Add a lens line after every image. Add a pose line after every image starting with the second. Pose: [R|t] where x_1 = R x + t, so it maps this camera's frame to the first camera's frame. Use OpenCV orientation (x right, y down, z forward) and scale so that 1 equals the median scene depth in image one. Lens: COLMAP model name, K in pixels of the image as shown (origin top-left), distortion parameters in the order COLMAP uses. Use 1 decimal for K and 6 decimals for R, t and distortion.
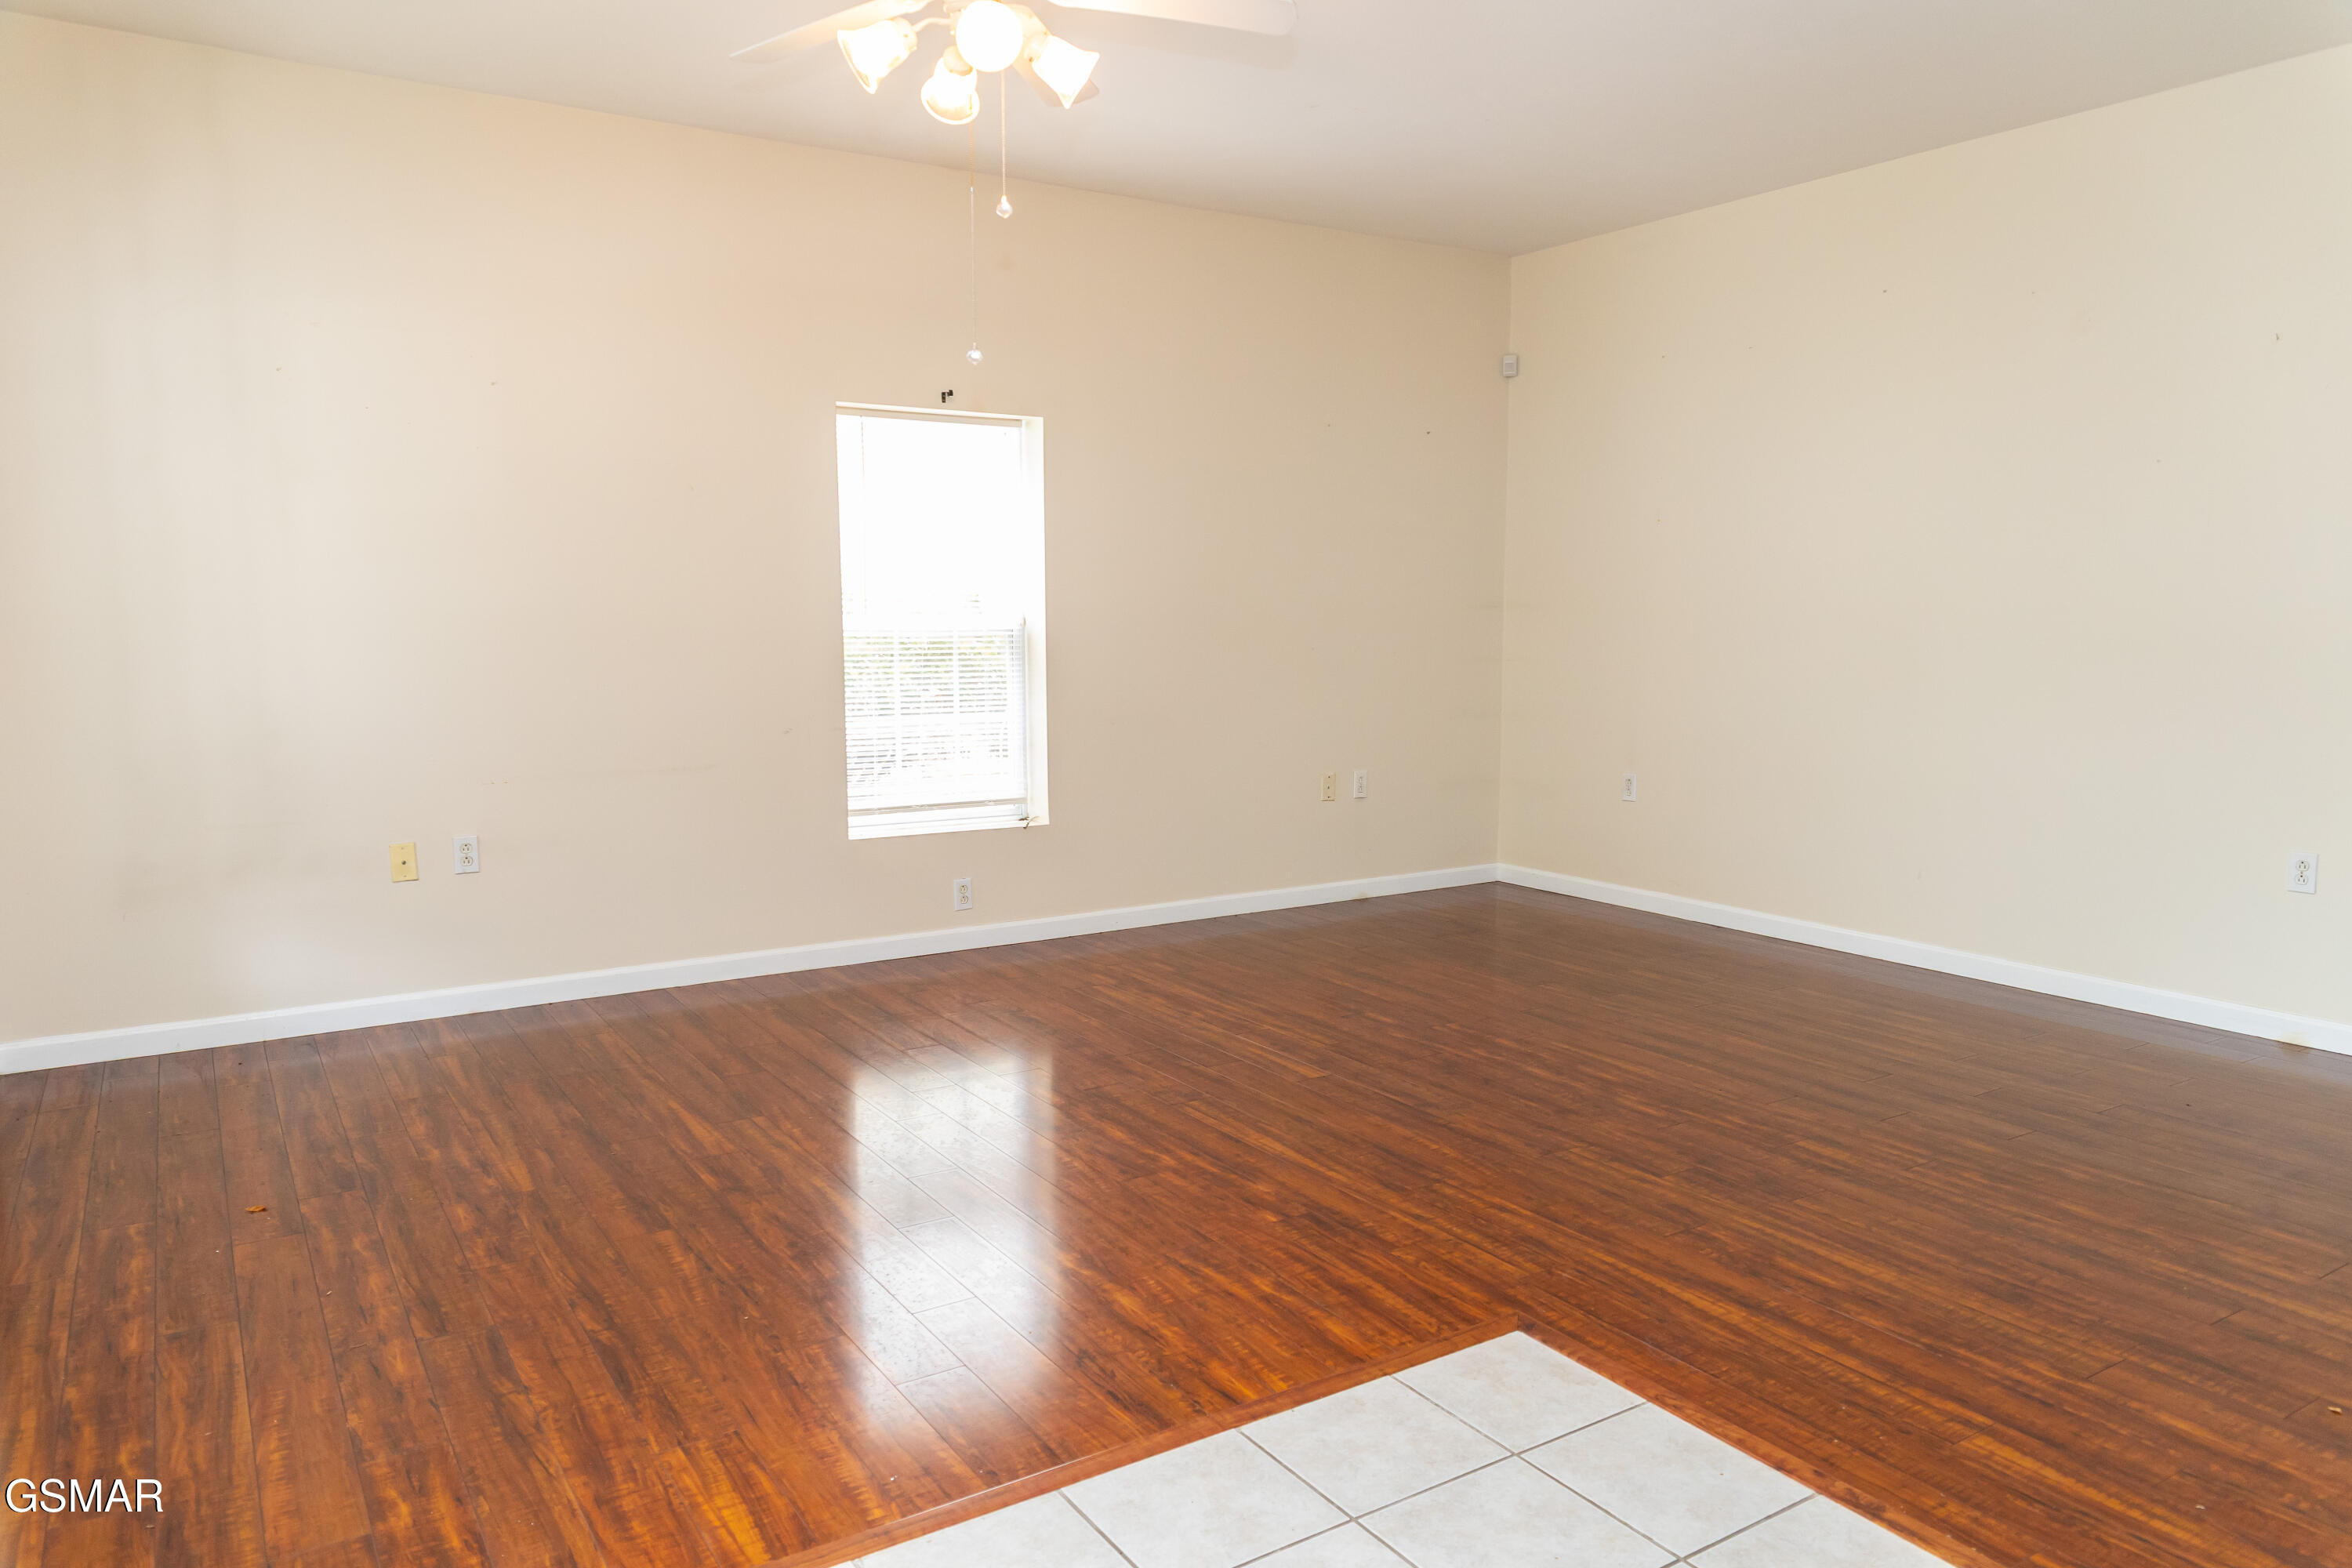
lens RADIAL K [[1597.7, 0, 1176.0], [0, 1597.7, 784.0], [0, 0, 1]] dist [0.007743, -0.000598]
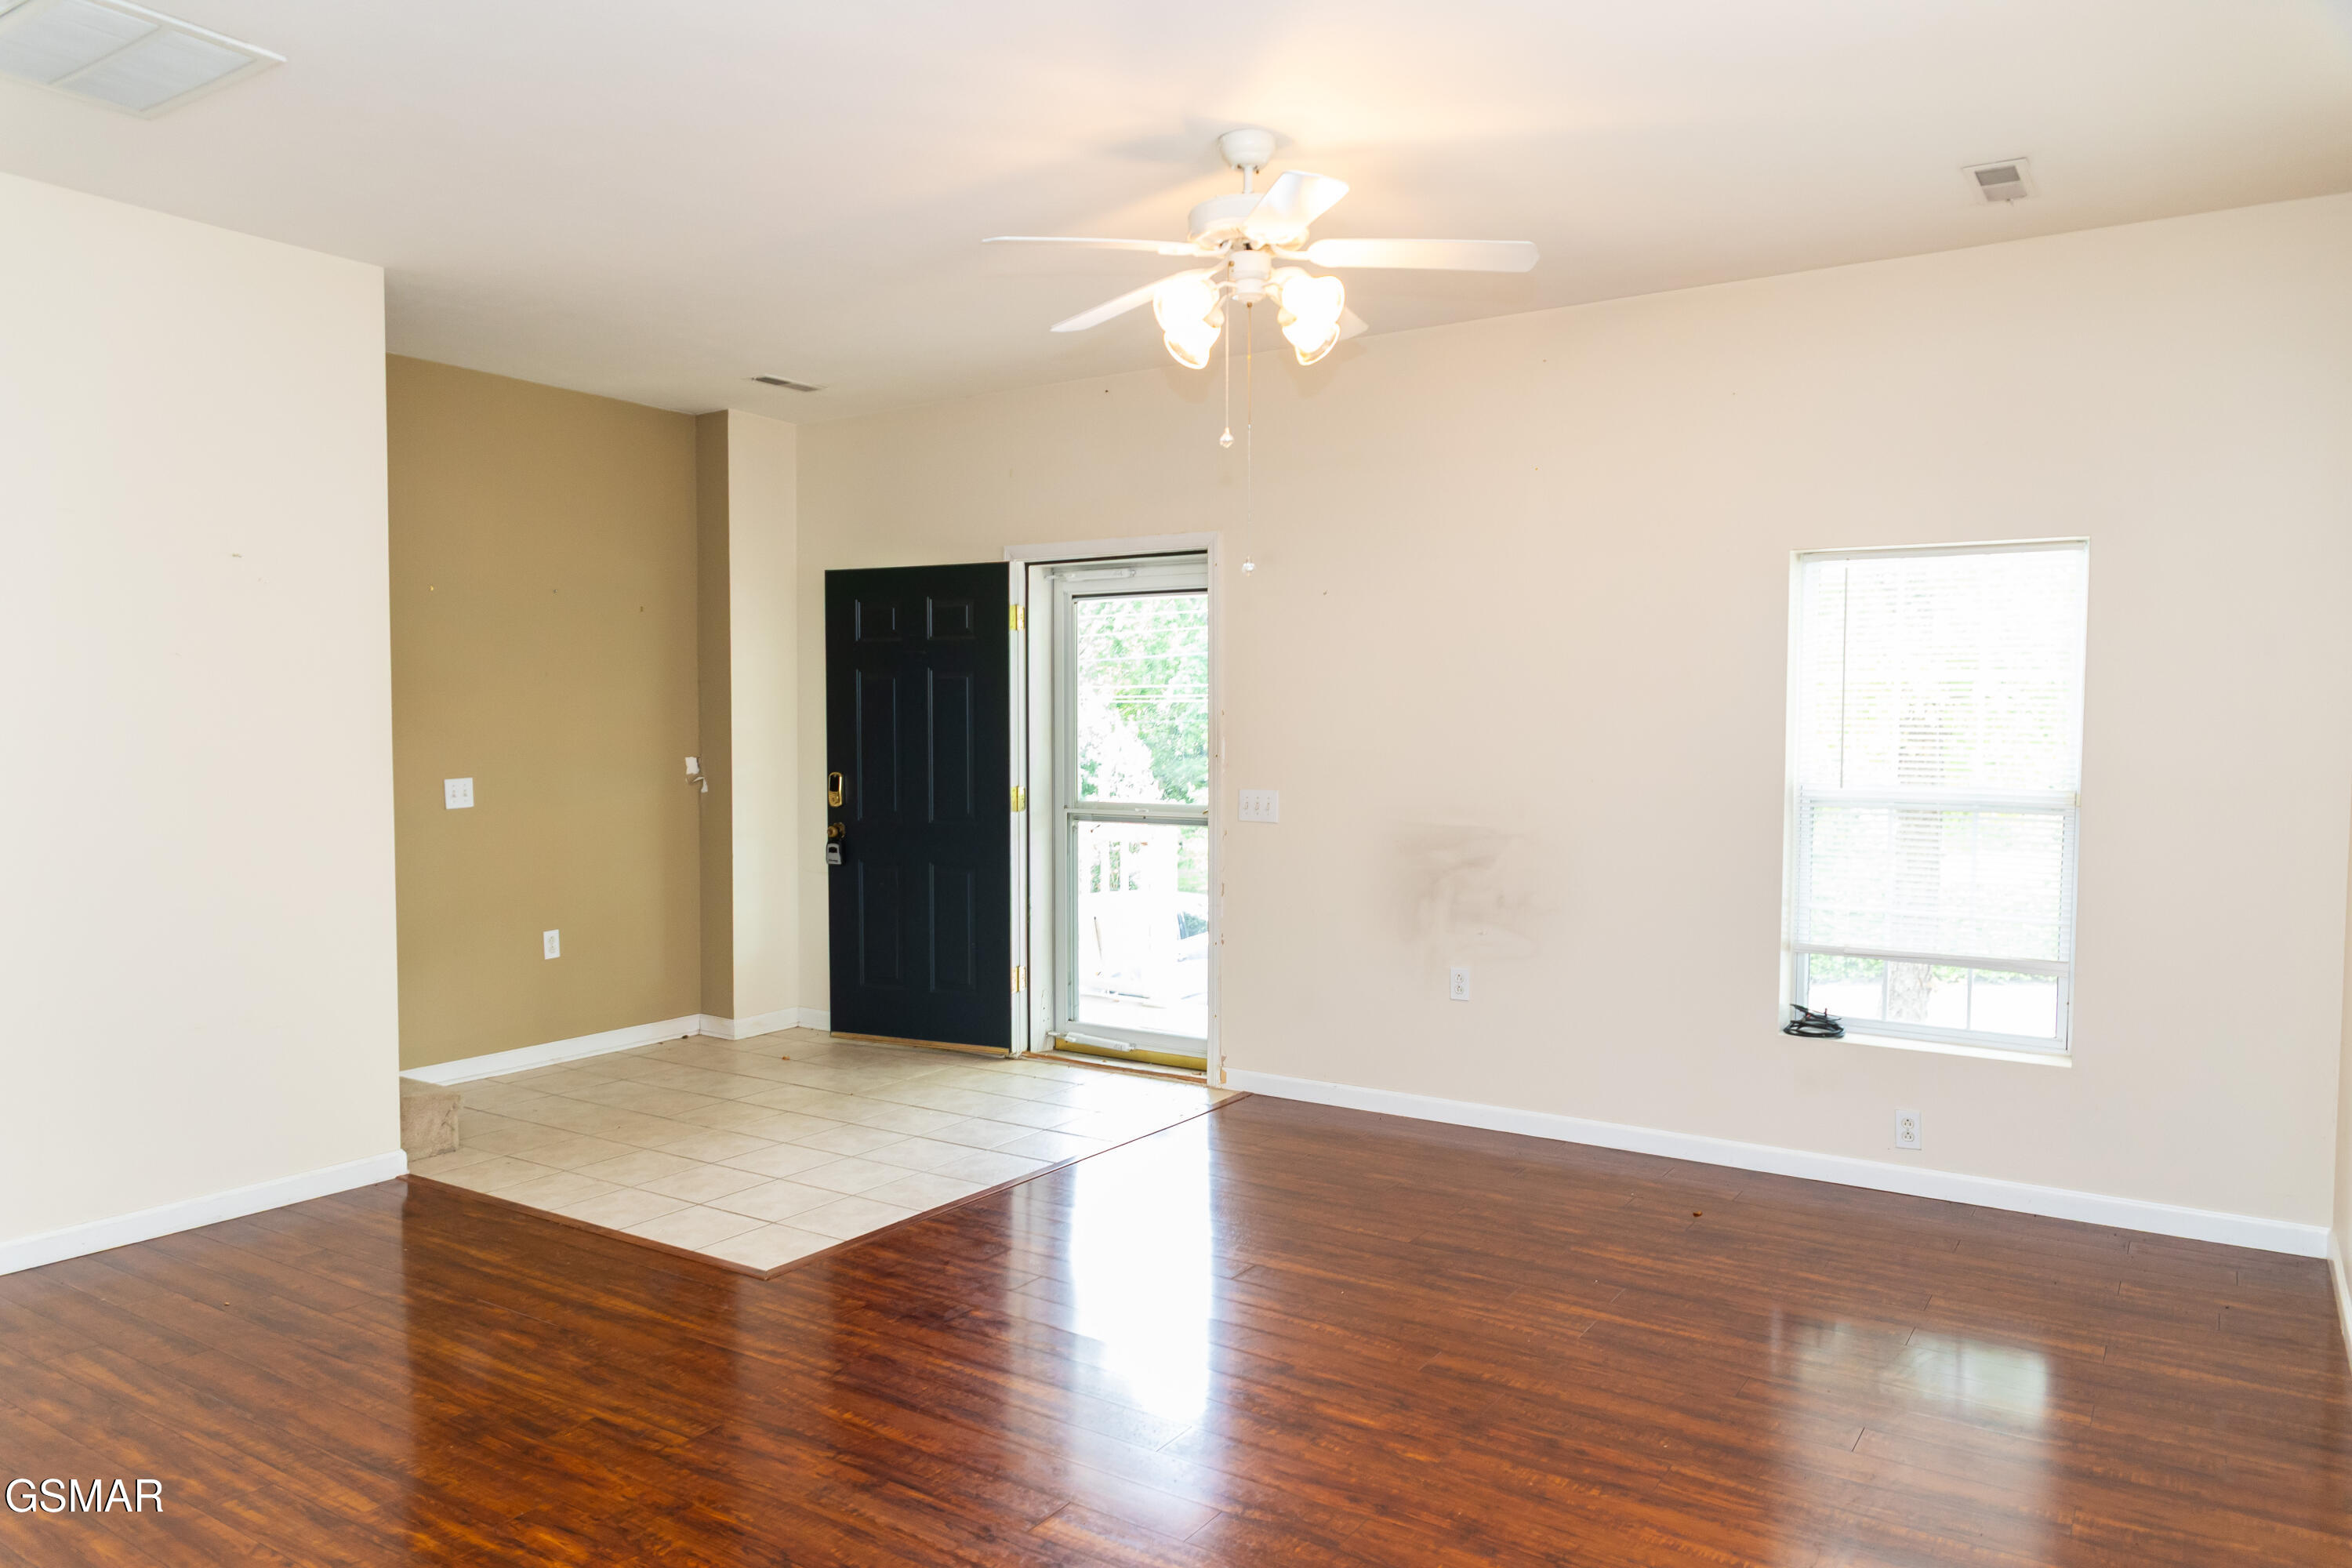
lens RADIAL K [[1597.7, 0, 1176.0], [0, 1597.7, 784.0], [0, 0, 1]] dist [0.007743, -0.000598]
pose [[-0.910987, 0.015143, -0.412158, 0.395643], [-0.049766, 0.987988, 0.146296, -0.278640], [0.409422, 0.153785, -0.899291, 2.024840]]
